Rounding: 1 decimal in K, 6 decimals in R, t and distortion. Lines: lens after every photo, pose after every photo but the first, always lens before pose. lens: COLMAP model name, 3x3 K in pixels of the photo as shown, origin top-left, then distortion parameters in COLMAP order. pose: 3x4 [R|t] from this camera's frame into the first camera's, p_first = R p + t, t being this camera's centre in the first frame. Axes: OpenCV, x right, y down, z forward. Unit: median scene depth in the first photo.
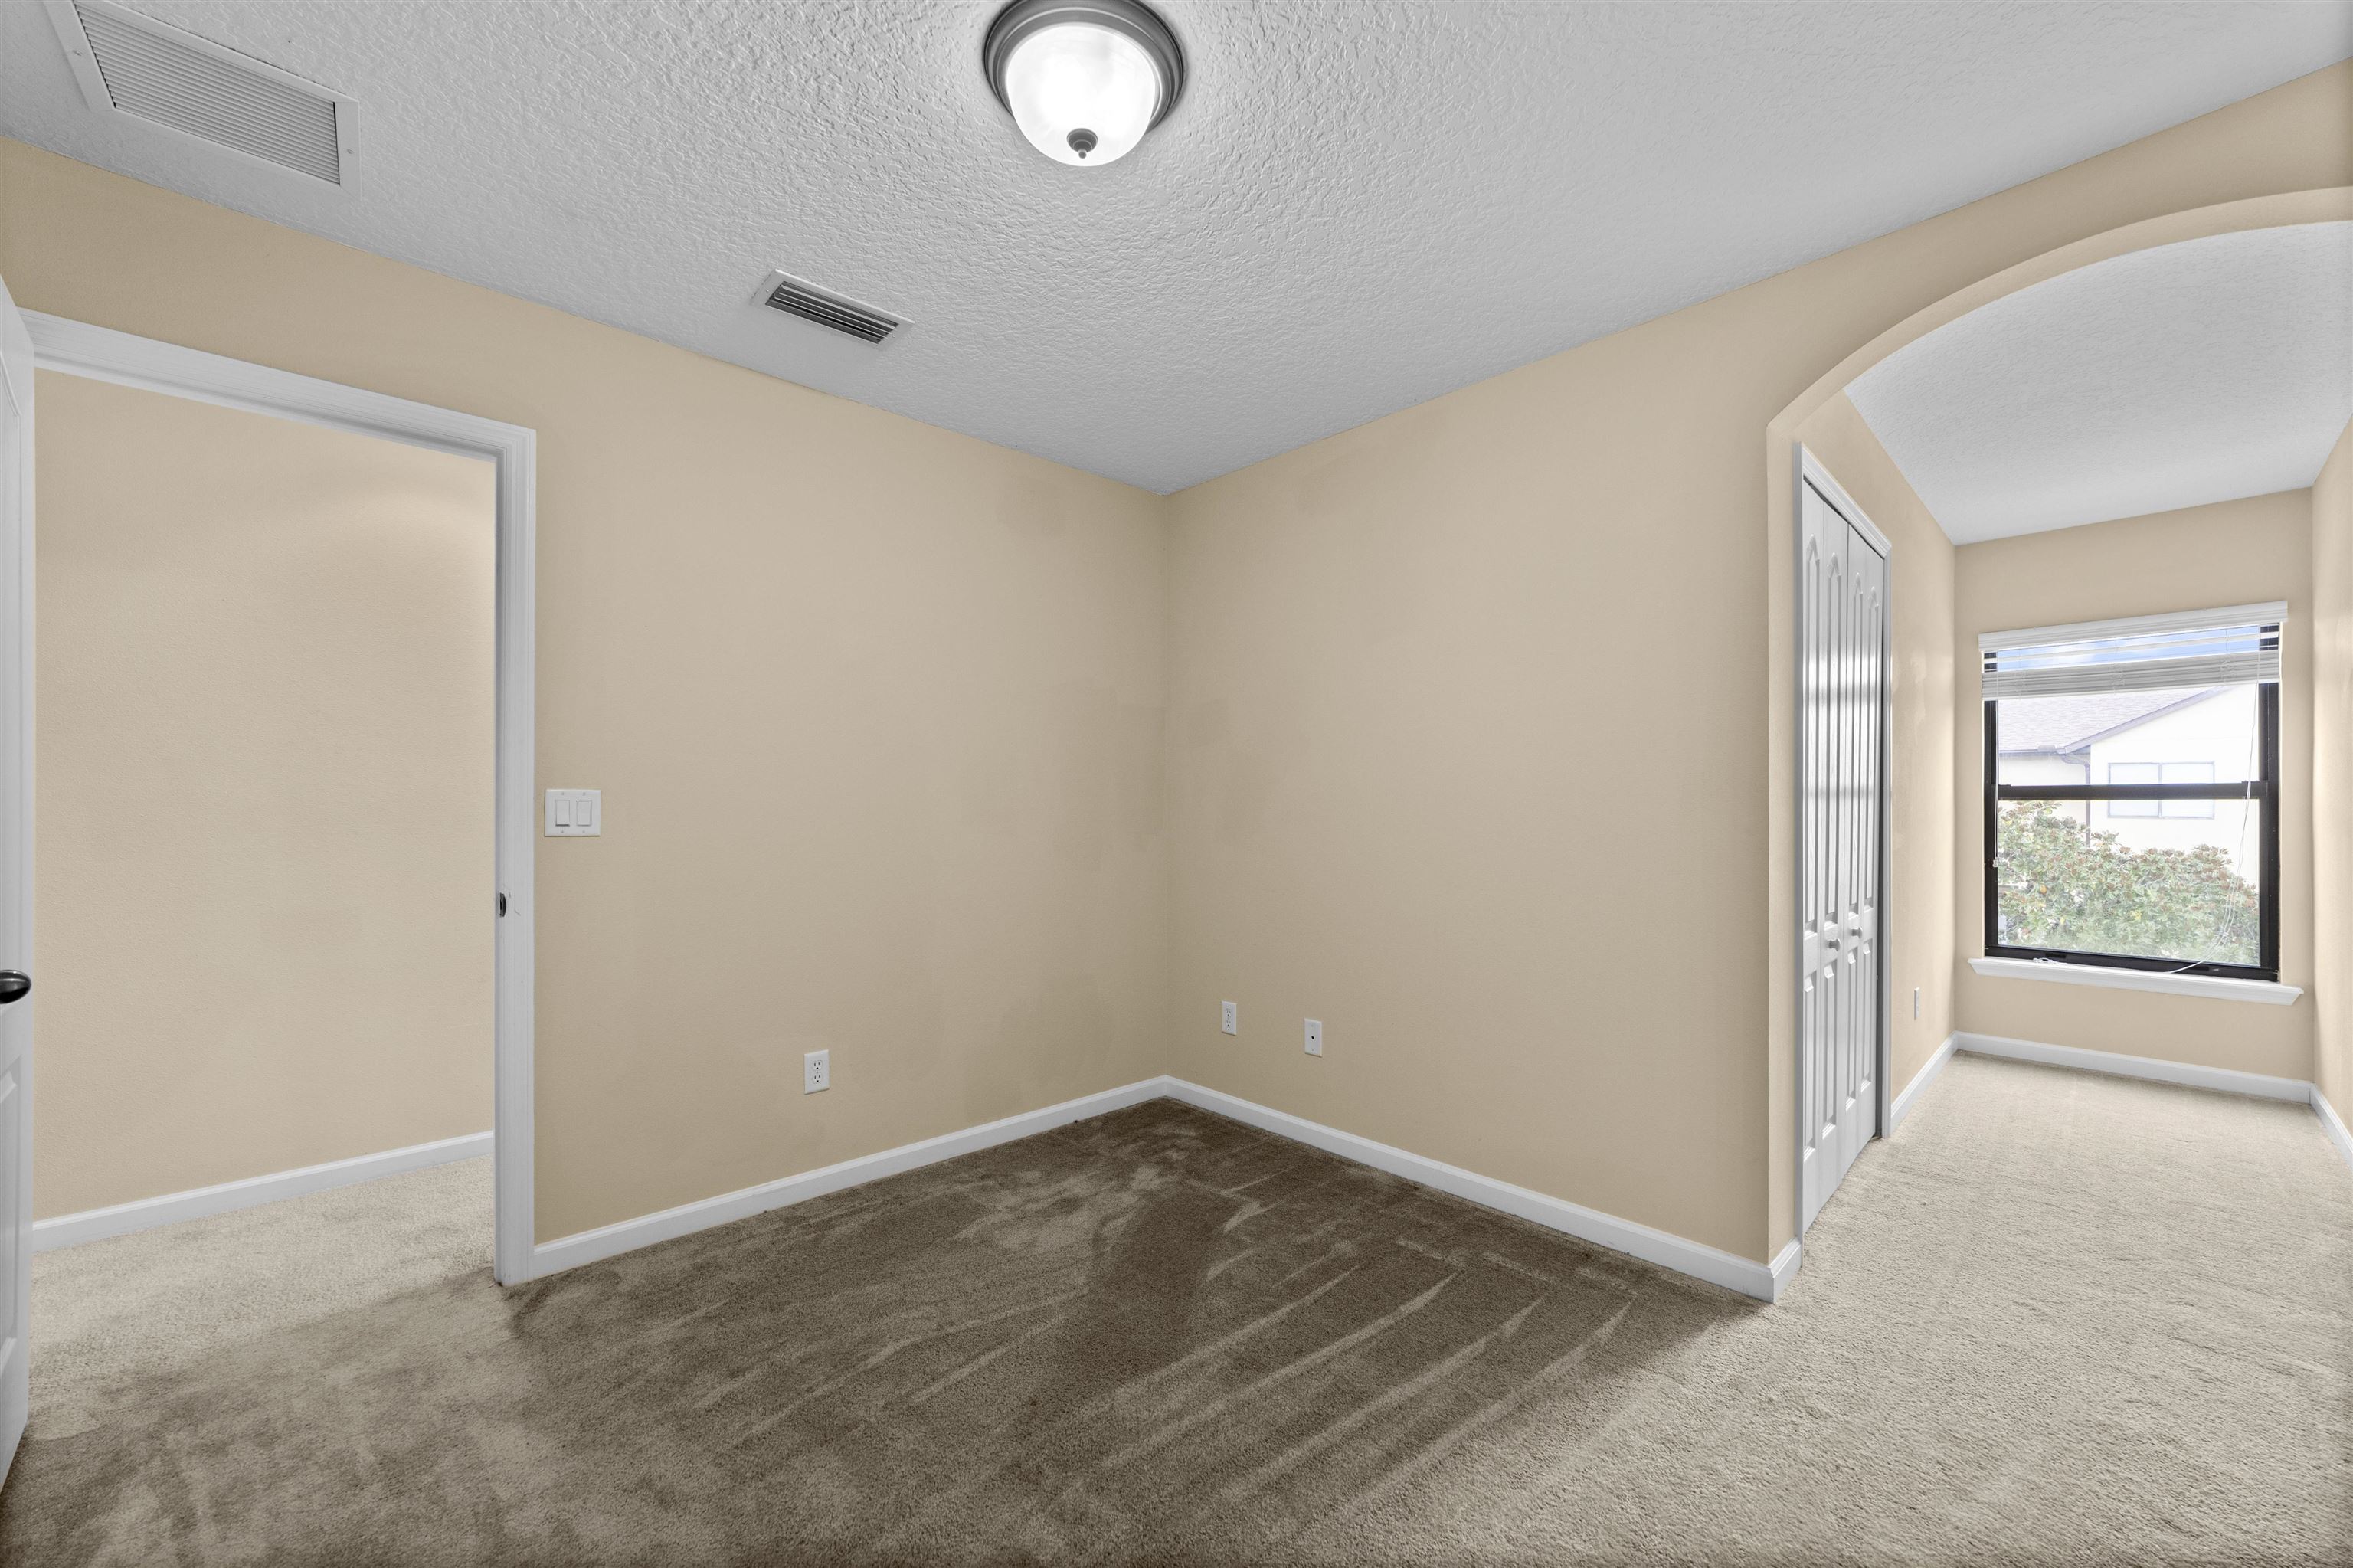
lens RADIAL K [[910.1, 0, 1180.8], [0, 910.1, 801.4], [0, 0, 1]] dist [-0.001450, 0.006438]
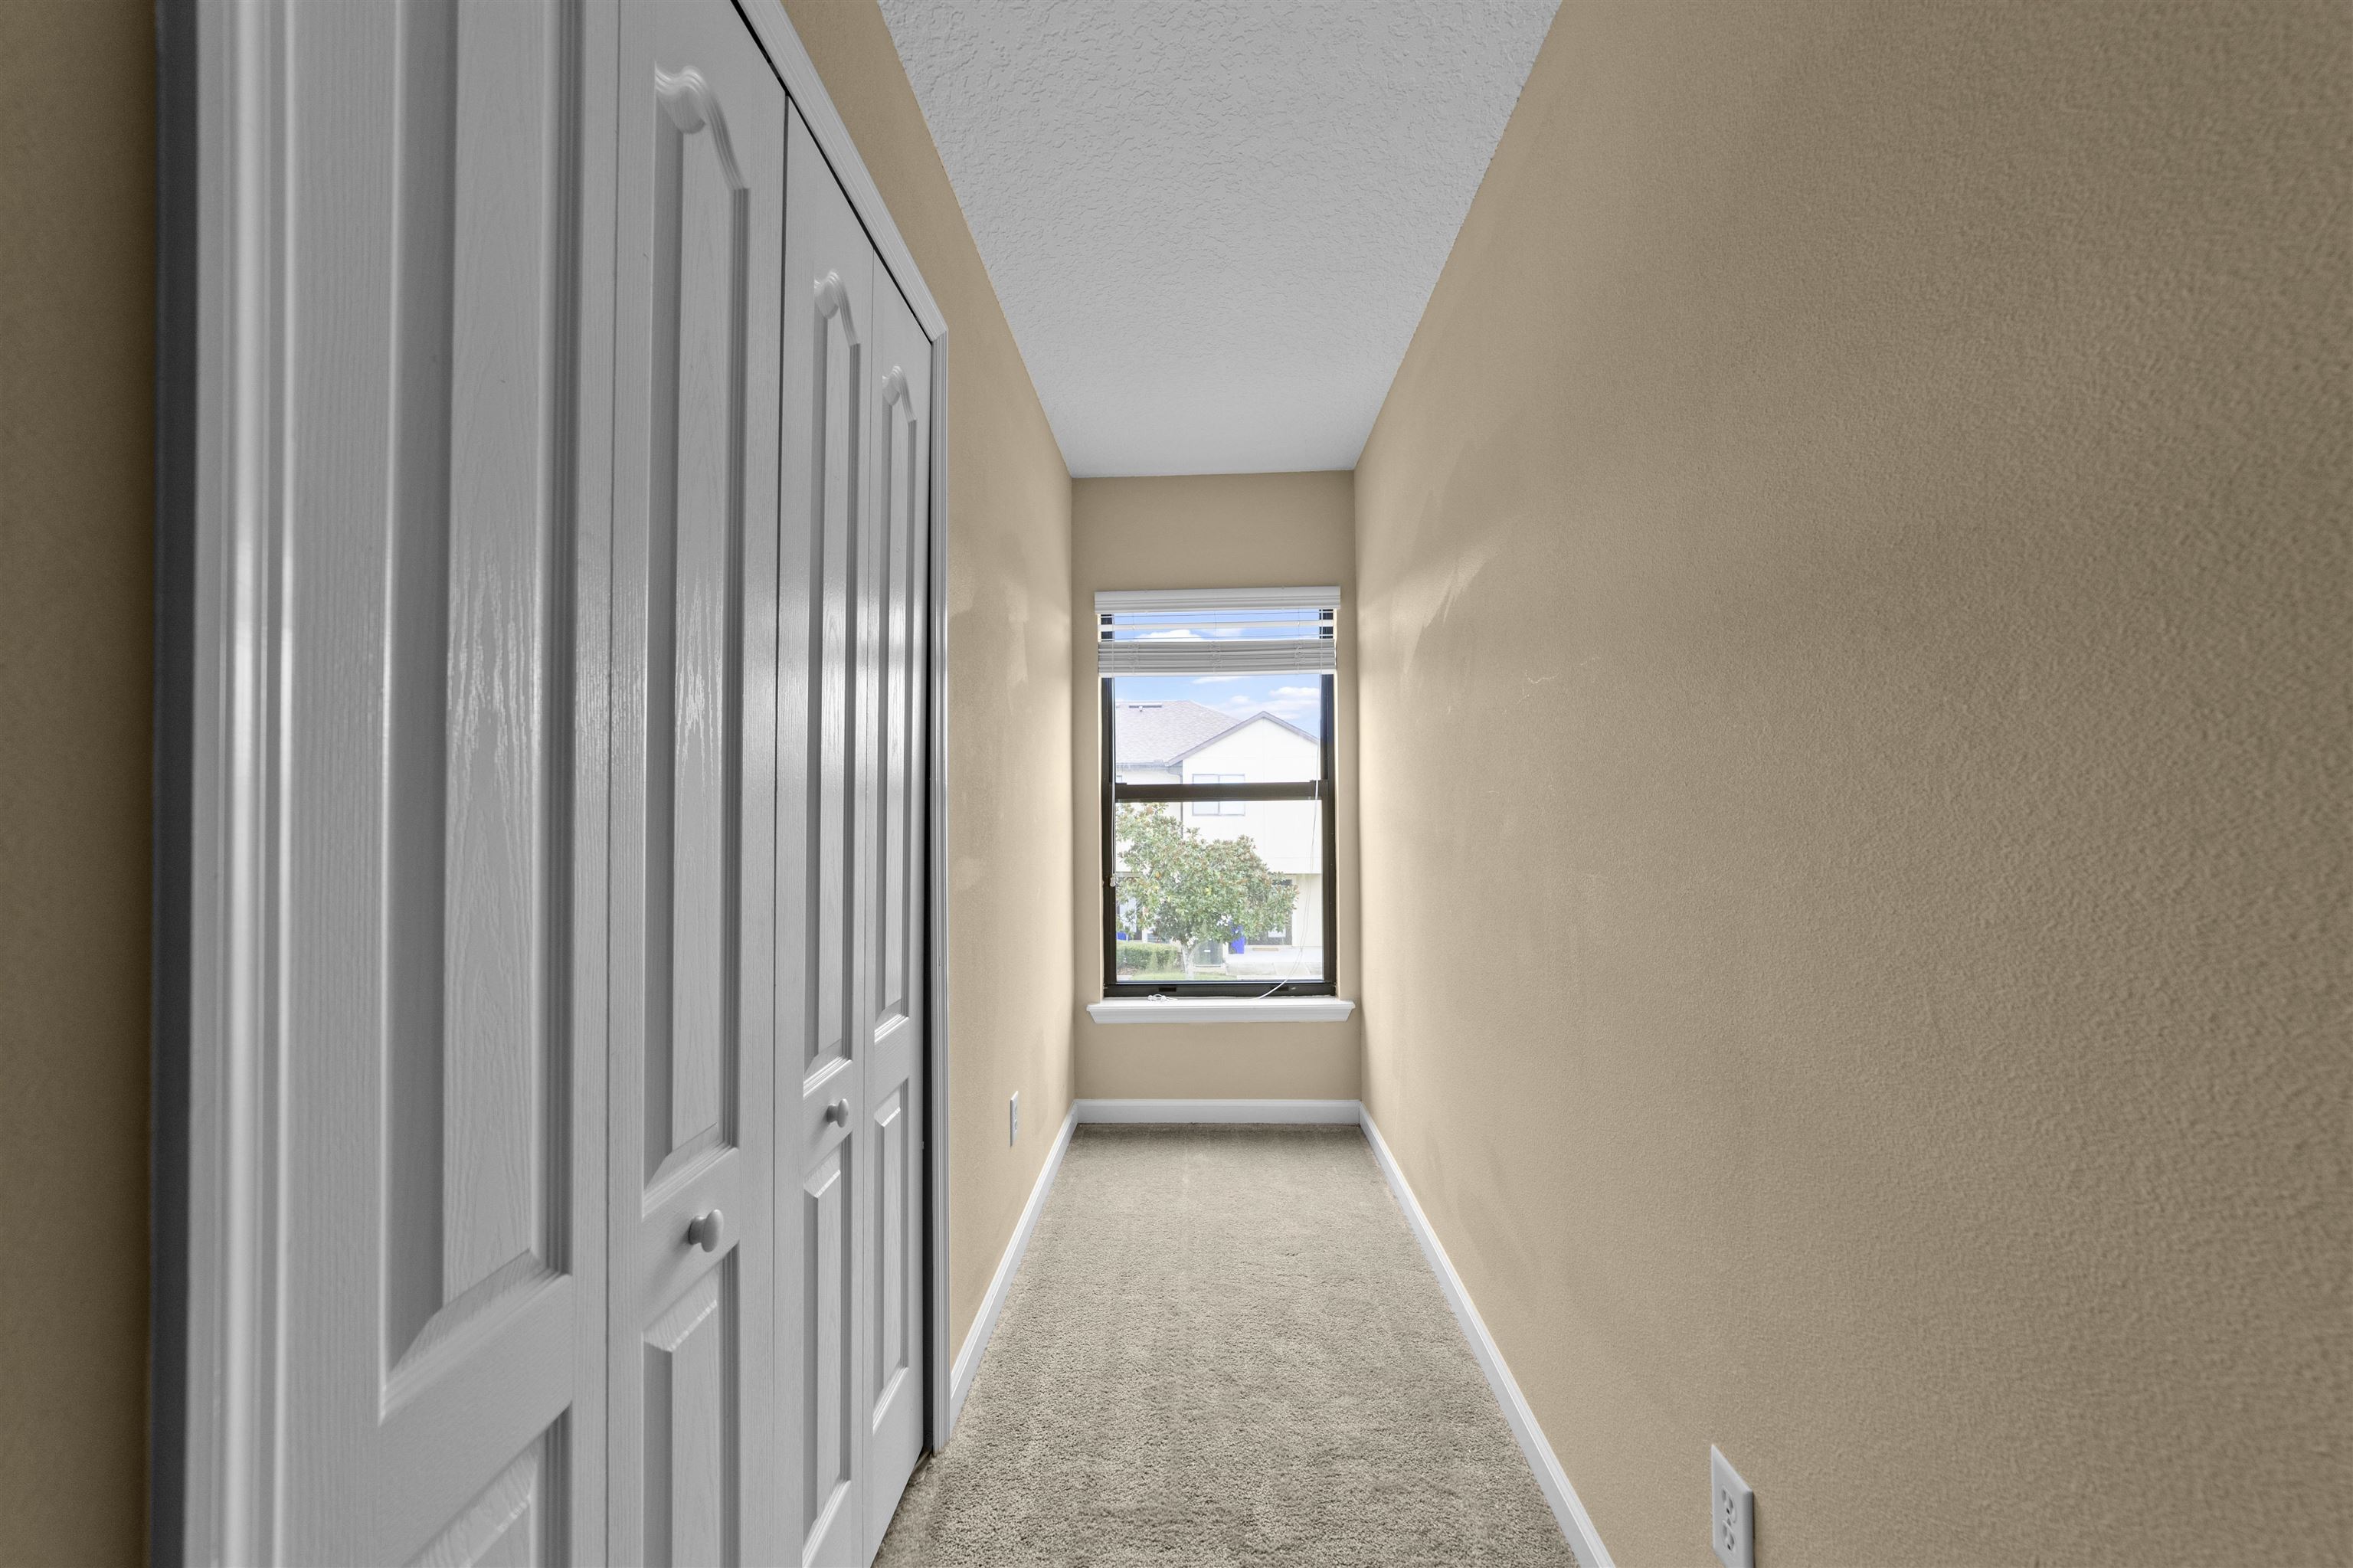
lens RADIAL K [[910.1, 0, 1180.8], [0, 910.1, 801.4], [0, 0, 1]] dist [-0.001450, 0.006438]
pose [[0.709825, -0.003310, 0.704370, 0.424723], [0.006672, 0.999976, -0.002025, 0.000200], [-0.704346, 0.006137, 0.709830, 0.446585]]
